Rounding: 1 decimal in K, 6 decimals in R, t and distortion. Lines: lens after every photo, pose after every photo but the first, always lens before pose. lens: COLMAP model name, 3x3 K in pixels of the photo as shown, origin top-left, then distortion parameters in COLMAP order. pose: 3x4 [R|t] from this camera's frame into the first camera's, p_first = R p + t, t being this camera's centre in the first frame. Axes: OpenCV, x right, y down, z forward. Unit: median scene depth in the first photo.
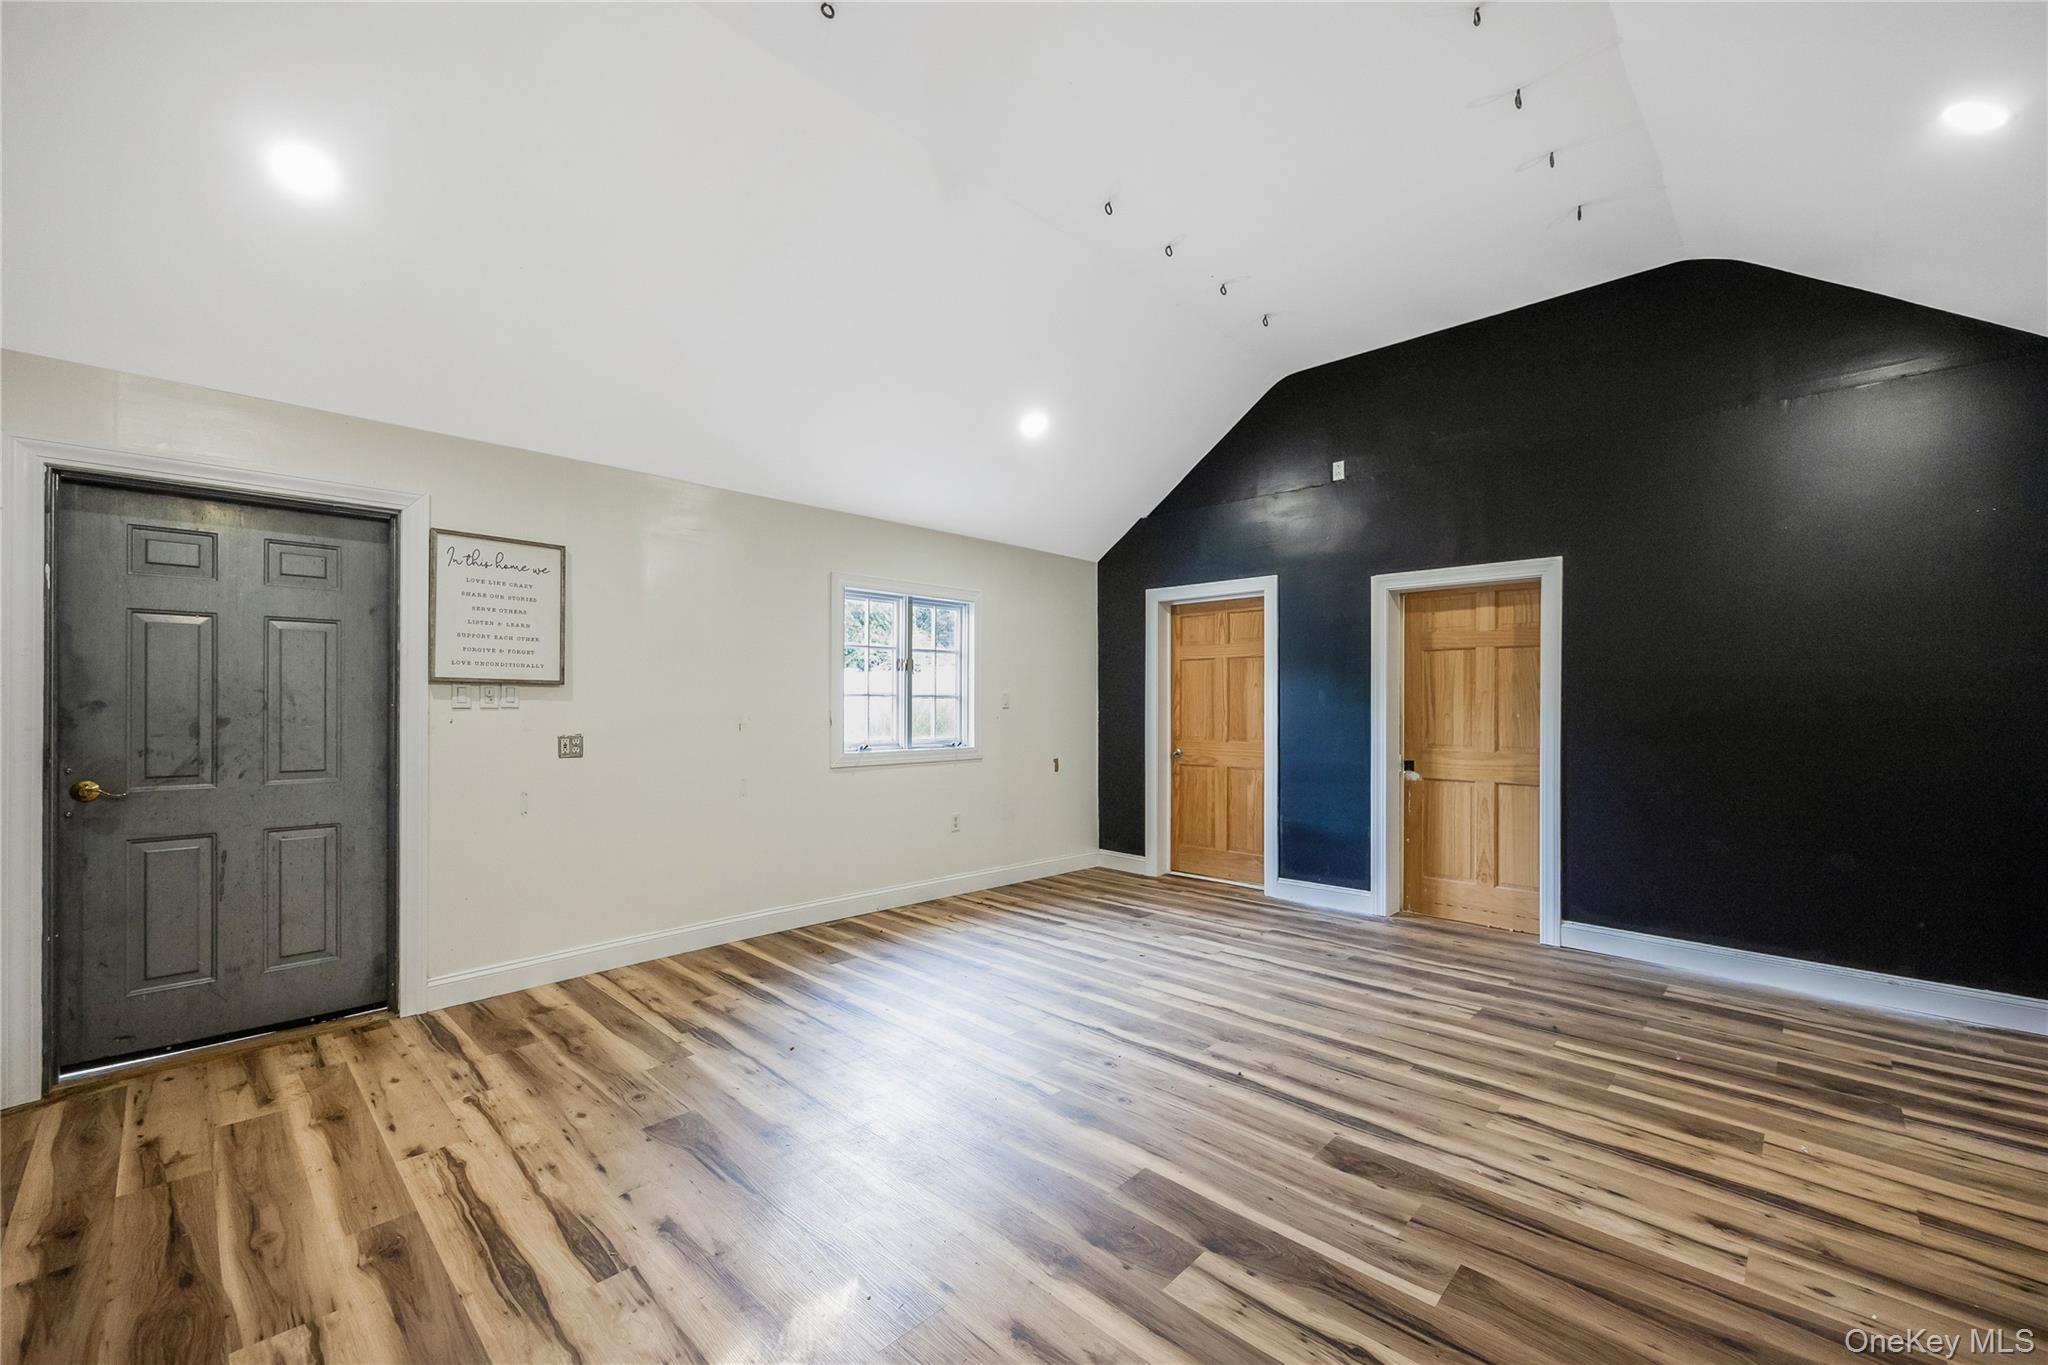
lens RADIAL K [[799.4, 0, 1041.1], [0, 799.4, 699.3], [0, 0, 1]] dist [0.001702, -0.000421]
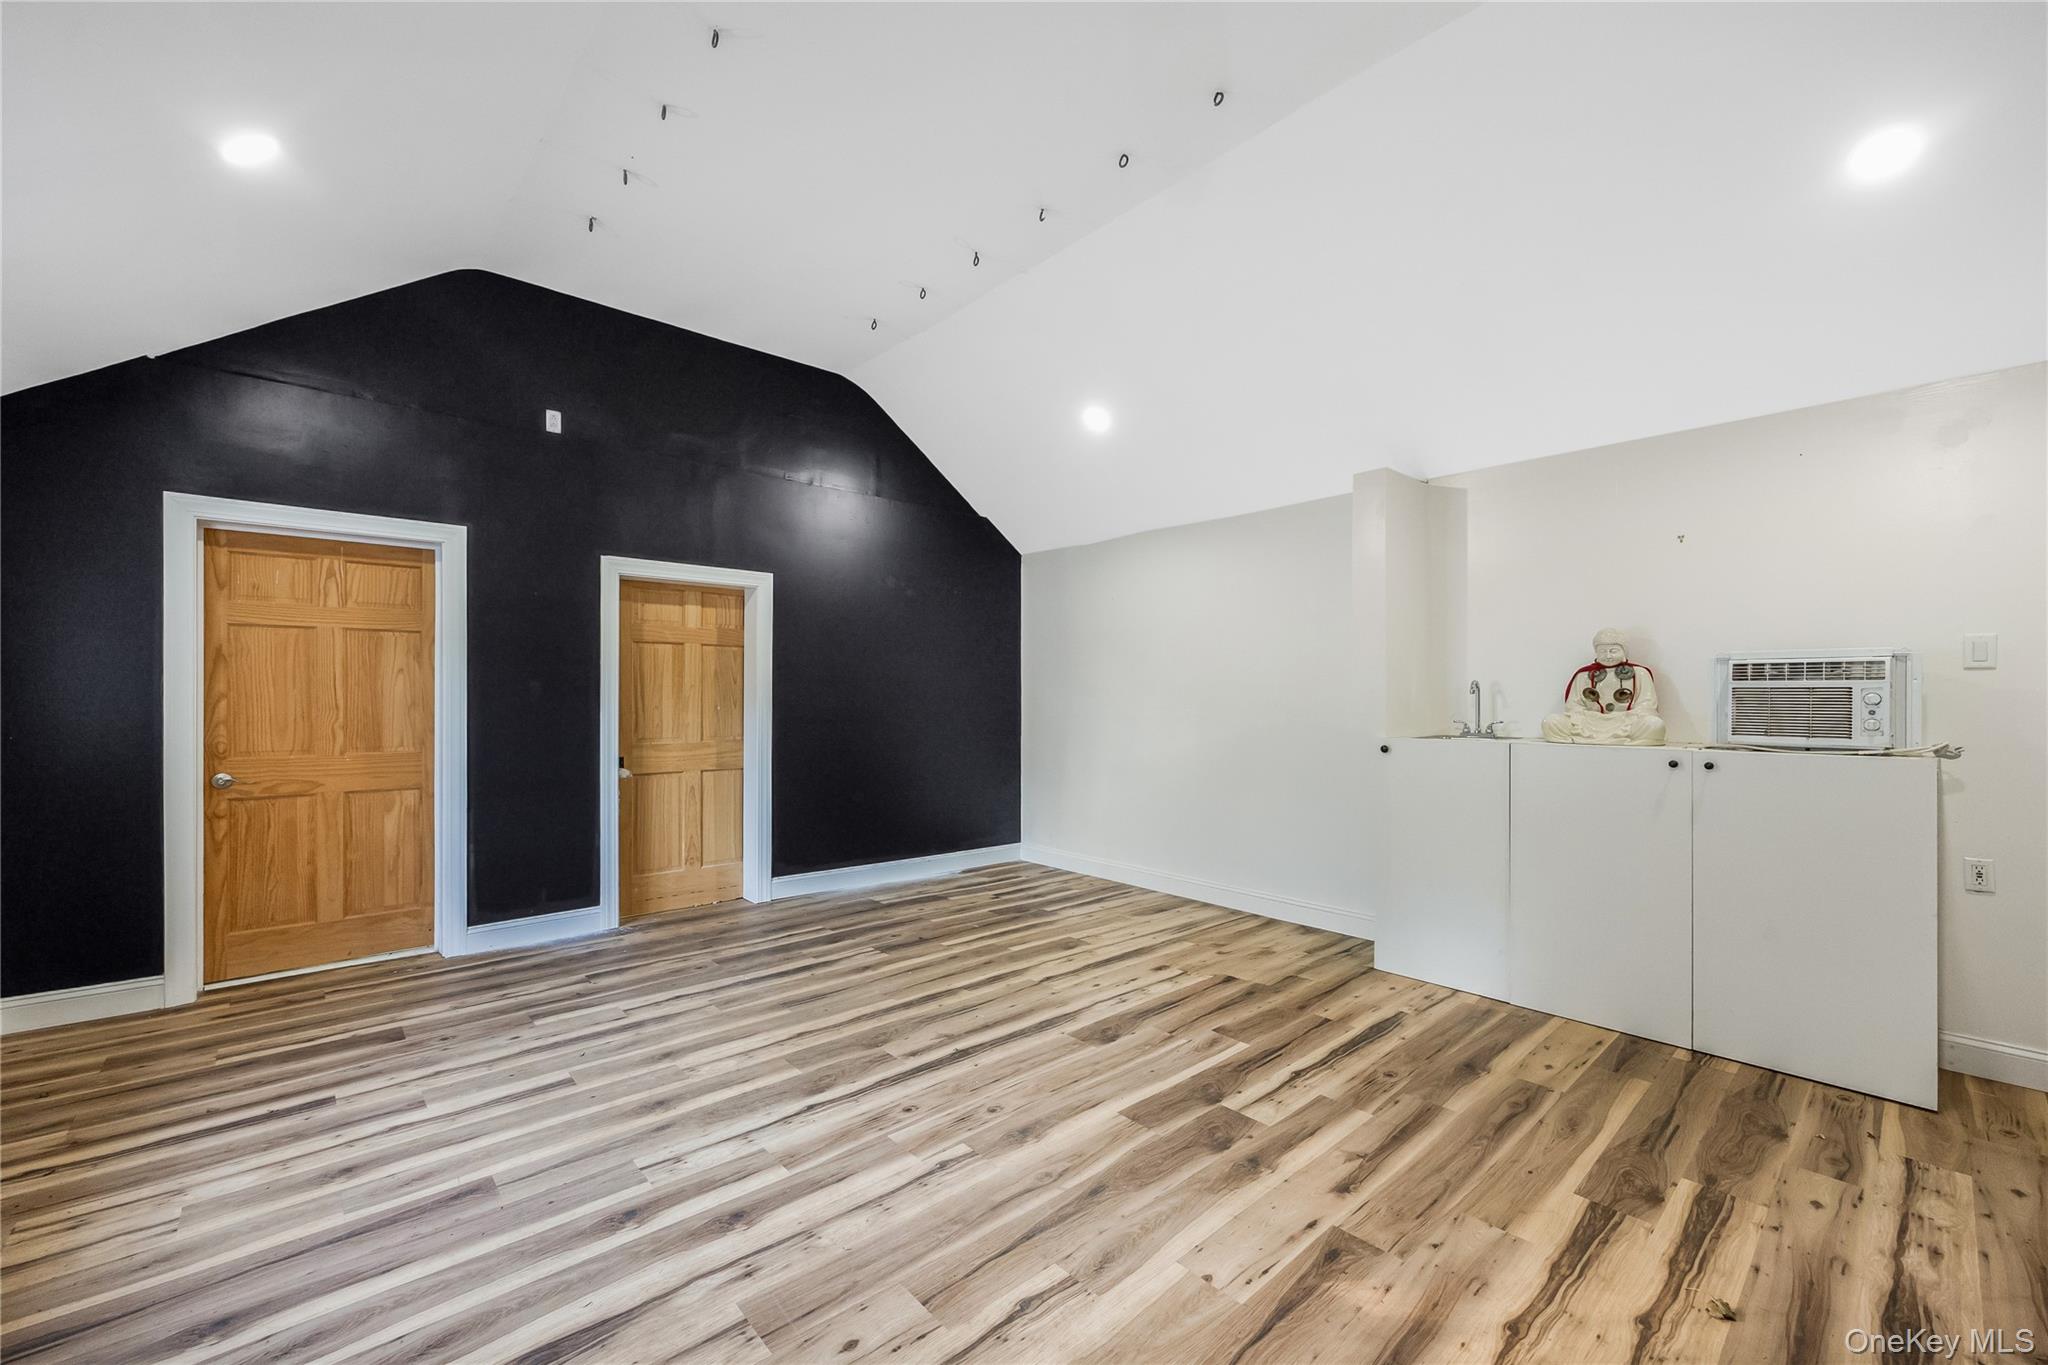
lens RADIAL K [[799.4, 0, 1036.7], [0, 799.4, 686.5], [0, 0, 1]] dist [0.001702, -0.000421]
pose [[0.114337, 0.004402, 0.993432, -0.520876], [-0.010686, 0.999938, -0.003201, -0.011093], [-0.993385, -0.010249, 0.114377, 0.498247]]
